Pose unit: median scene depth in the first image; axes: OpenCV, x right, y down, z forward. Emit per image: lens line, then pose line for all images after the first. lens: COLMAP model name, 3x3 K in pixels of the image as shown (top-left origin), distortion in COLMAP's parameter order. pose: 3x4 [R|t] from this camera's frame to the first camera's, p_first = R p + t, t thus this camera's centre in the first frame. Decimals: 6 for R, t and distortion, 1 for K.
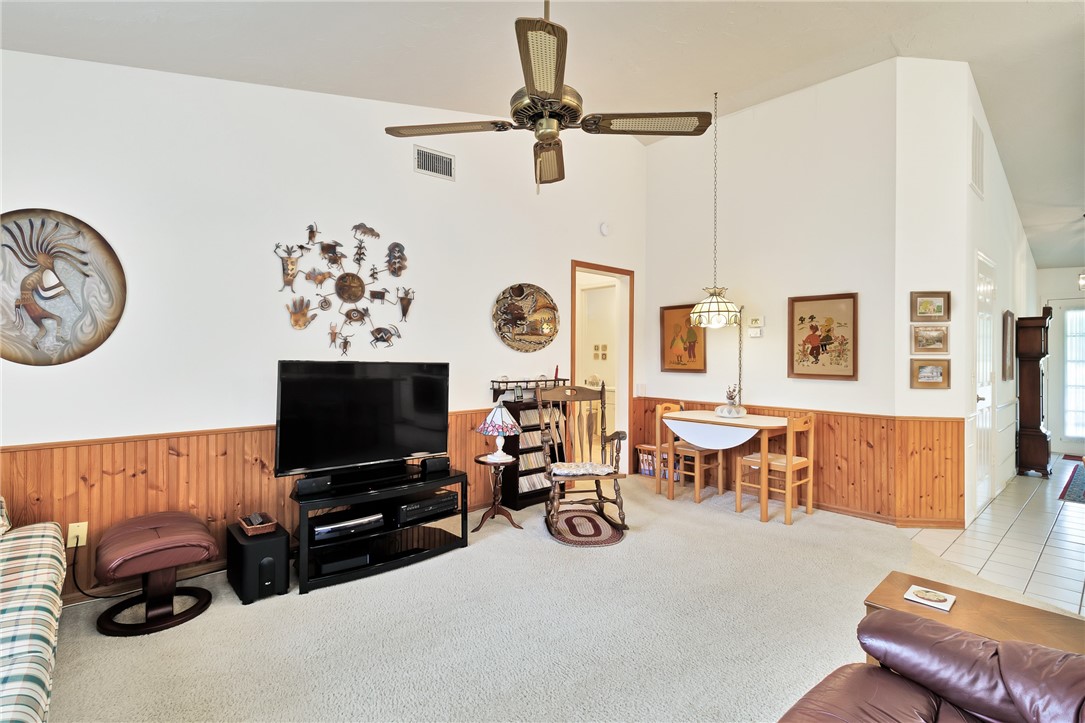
lens RADIAL K [[509.8, 0, 547.3], [0, 509.8, 352.6], [0, 0, 1]] dist [0.004660, 0.000364]
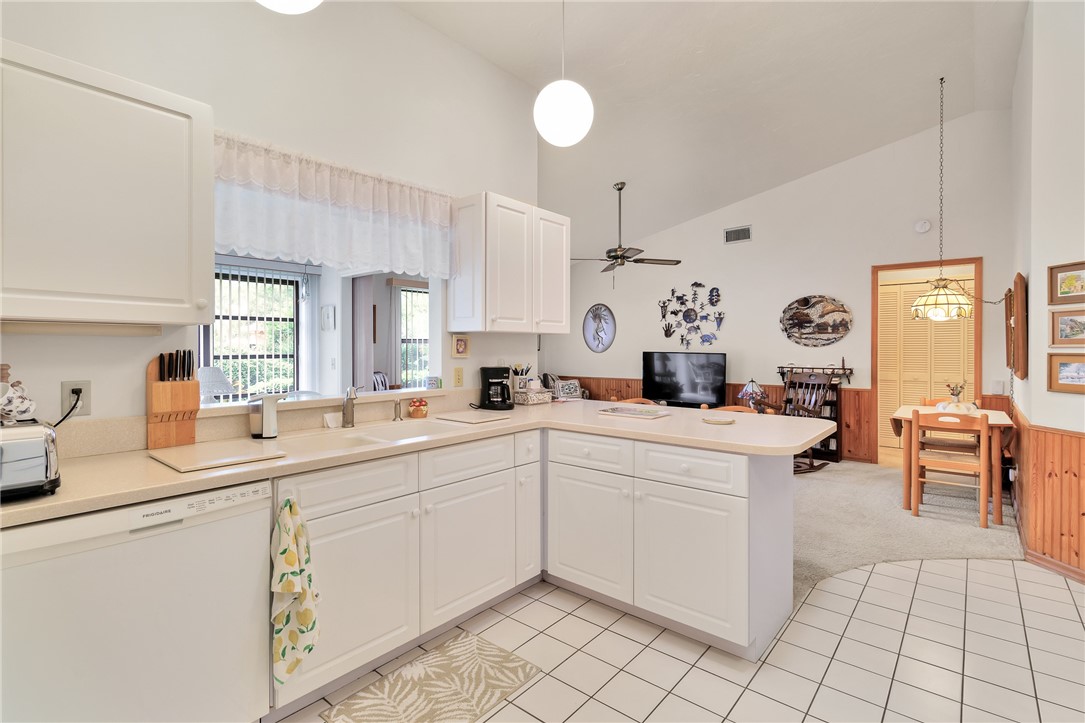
lens RADIAL K [[509.8, 0, 547.3], [0, 509.8, 352.6], [0, 0, 1]] dist [0.004660, 0.000364]
pose [[0.151480, 0.005176, -0.988447, 1.456355], [0.006458, 0.999960, 0.006226, 0.001637], [0.988439, -0.007326, 0.151441, 0.136826]]
